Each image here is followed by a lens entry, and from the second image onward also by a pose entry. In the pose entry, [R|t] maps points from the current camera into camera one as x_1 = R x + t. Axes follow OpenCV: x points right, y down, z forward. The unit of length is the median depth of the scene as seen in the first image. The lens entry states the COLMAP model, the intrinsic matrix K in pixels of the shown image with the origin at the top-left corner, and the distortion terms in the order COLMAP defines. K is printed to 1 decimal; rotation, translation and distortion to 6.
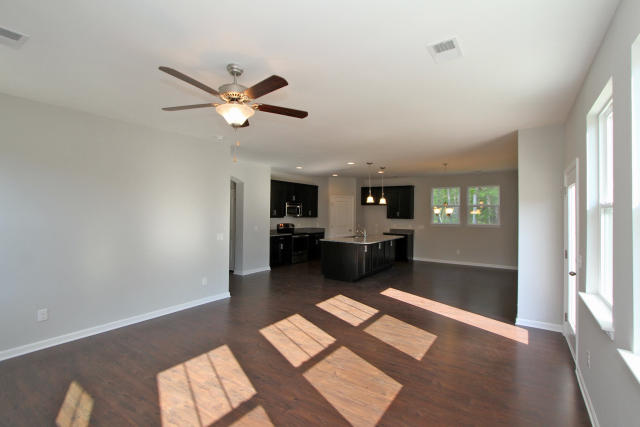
lens RADIAL K [[291.9, 0, 329.7], [0, 291.9, 211.9], [0, 0, 1]] dist [-0.023226, 0.000022]
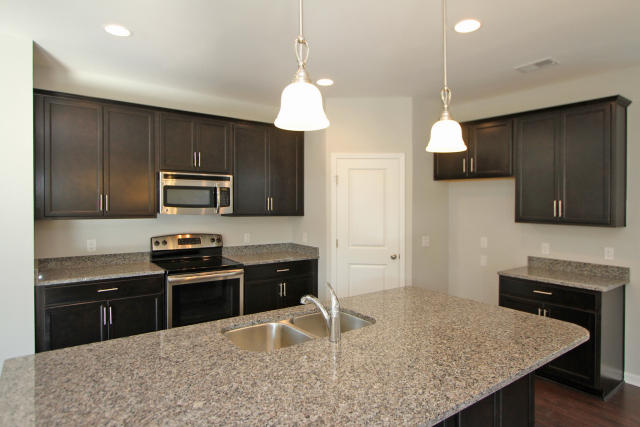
lens RADIAL K [[382.6, 0, 334.9], [0, 382.6, 204.0], [0, 0, 1]] dist [0.002764, 0.000984]
pose [[0.946248, 0.000613, -0.323443, 0.192190], [0.000152, 0.999997, 0.002340, 0.004102], [0.323443, -0.002263, 0.946245, 0.743700]]
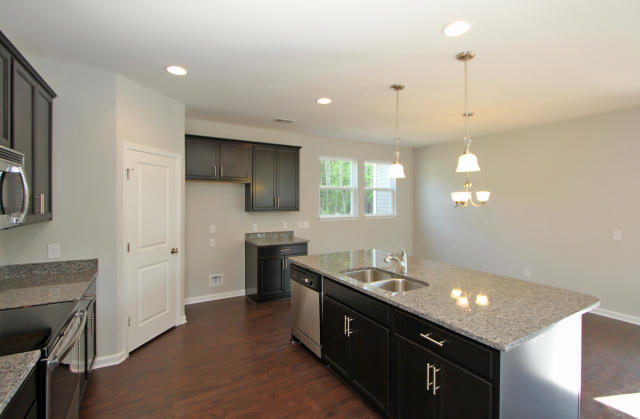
lens RADIAL K [[297.8, 0, 326.8], [0, 297.8, 202.3], [0, 0, 1]] dist [-0.014423, 0.000407]
pose [[0.431670, -0.014981, 0.901907, -0.219657], [-0.002059, 0.999843, 0.017593, -0.001426], [-0.902029, -0.009452, 0.431572, 0.891281]]
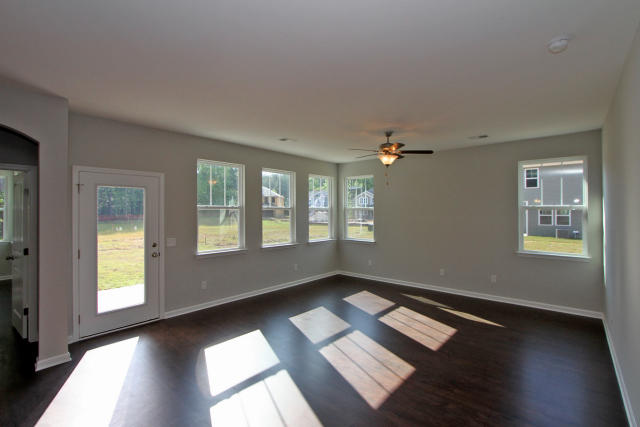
lens RADIAL K [[291.9, 0, 329.7], [0, 291.9, 211.9], [0, 0, 1]] dist [-0.023226, 0.000022]
pose [[-0.993849, -0.007161, 0.110509, -0.050655], [-0.006790, 0.999970, 0.003734, -0.001672], [-0.110532, 0.002961, -0.993868, 0.865798]]
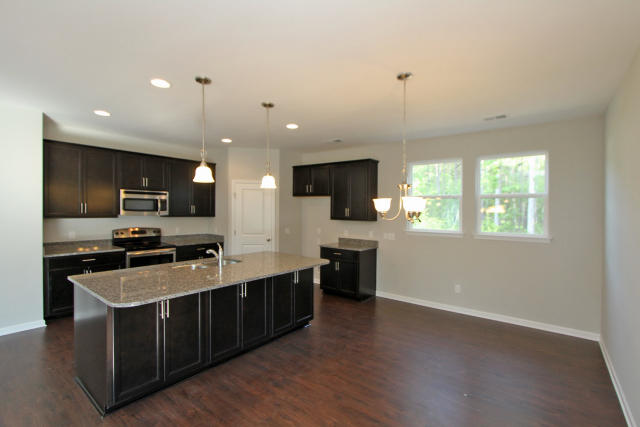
lens RADIAL K [[293.8, 0, 326.6], [0, 293.8, 209.2], [0, 0, 1]] dist [-0.016394, 0.000776]
pose [[0.997344, 0.005436, -0.072637, 0.295121], [-0.005341, 0.999985, 0.001494, 0.002007], [0.072644, -0.001102, 0.997357, 0.560695]]
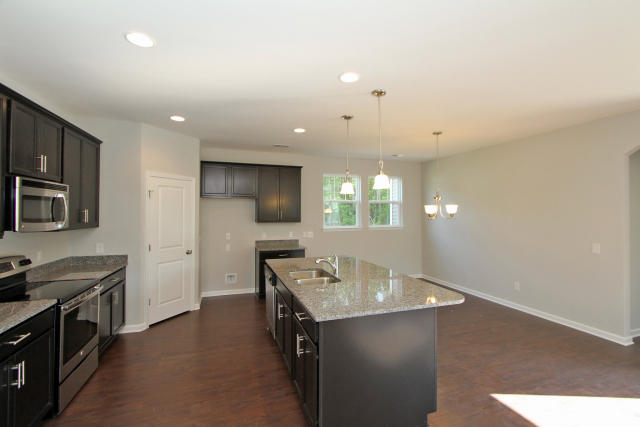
lens RADIAL K [[293.8, 0, 326.6], [0, 293.8, 209.2], [0, 0, 1]] dist [-0.016394, 0.000776]
pose [[0.607805, -0.001496, 0.794085, -0.207095], [0.001802, 0.999998, 0.000504, -0.003920], [-0.794085, 0.001124, 0.607806, 0.724375]]
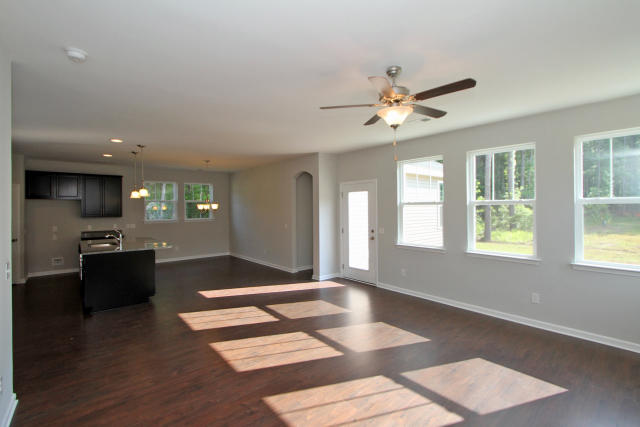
lens RADIAL K [[293.8, 0, 326.6], [0, 293.8, 209.2], [0, 0, 1]] dist [-0.016394, 0.000776]
pose [[0.266711, -0.011994, 0.963702, -0.430266], [0.007449, 0.999918, 0.010383, -0.001817], [-0.963748, 0.004410, 0.266779, 0.288195]]
